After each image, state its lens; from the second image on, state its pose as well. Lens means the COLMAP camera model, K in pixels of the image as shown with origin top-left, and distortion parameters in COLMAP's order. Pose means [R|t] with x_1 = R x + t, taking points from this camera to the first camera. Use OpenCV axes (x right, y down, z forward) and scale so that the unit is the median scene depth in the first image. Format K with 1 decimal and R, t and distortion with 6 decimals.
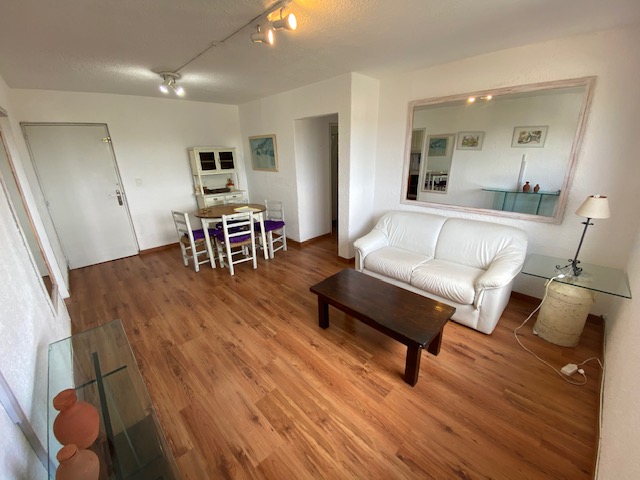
lens RADIAL K [[260.7, 0, 320.7], [0, 260.7, 237.7], [0, 0, 1]] dist [0.014671, -0.000765]
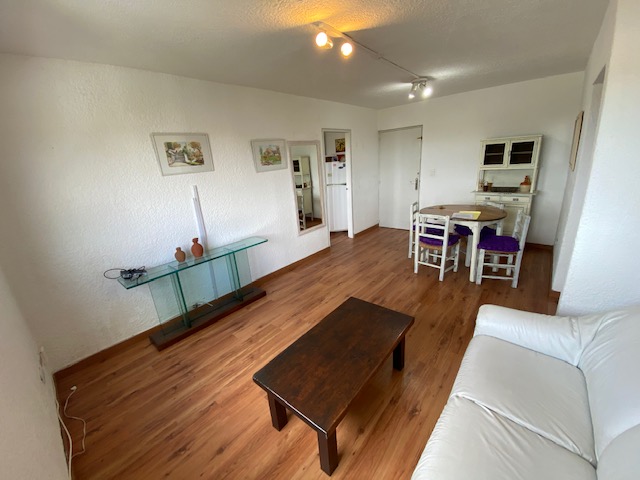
lens RADIAL K [[260.7, 0, 319.3], [0, 260.7, 239.2], [0, 0, 1]] dist [0.014671, -0.000765]
pose [[0.098437, 0.318788, -0.942701, 0.569643], [-0.257463, 0.923206, 0.285311, -0.180044], [0.961261, 0.214625, 0.172954, 0.482985]]
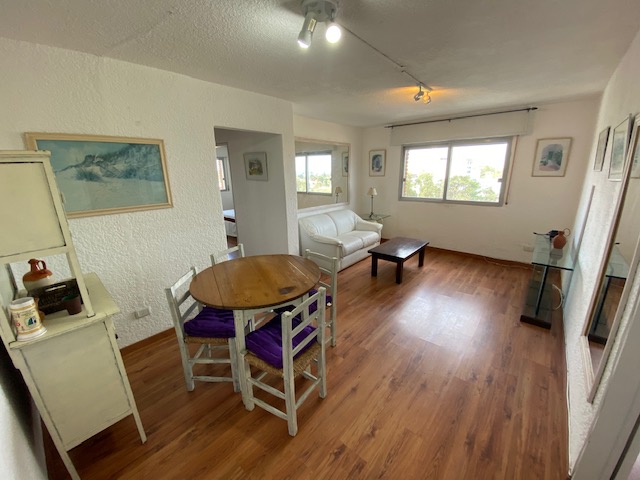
lens RADIAL K [[260.7, 0, 323.6], [0, 260.7, 243.9], [0, 0, 1]] dist [0.014671, -0.000765]
pose [[-0.107088, -0.238267, 0.965278, -1.010944], [0.341790, 0.902869, 0.260781, -0.305243], [-0.933655, 0.357849, -0.015249, 1.021152]]
